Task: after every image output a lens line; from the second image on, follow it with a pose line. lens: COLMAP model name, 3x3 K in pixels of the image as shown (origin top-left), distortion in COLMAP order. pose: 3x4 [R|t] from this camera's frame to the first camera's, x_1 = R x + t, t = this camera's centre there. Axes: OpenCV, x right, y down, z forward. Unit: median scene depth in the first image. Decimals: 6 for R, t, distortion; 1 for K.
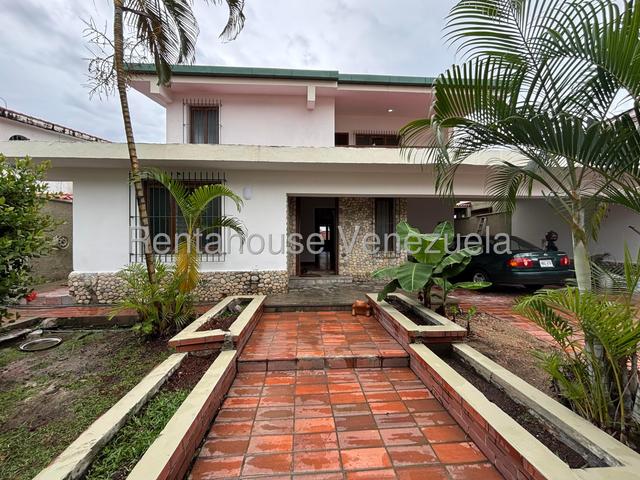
lens RADIAL K [[262.6, 0, 321.1], [0, 262.6, 240.4], [0, 0, 1]] dist [0.001653, 0.000023]
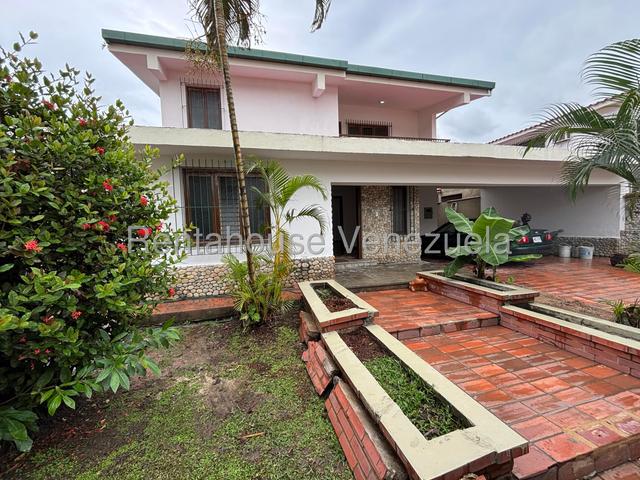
lens RADIAL K [[262.6, 0, 319.8], [0, 262.6, 240.5], [0, 0, 1]] dist [0.001653, 0.000023]
pose [[0.981879, -0.042250, 0.184741, -0.384231], [0.033823, 0.998249, 0.048529, -0.001426], [-0.186467, -0.041401, 0.981588, -0.019976]]
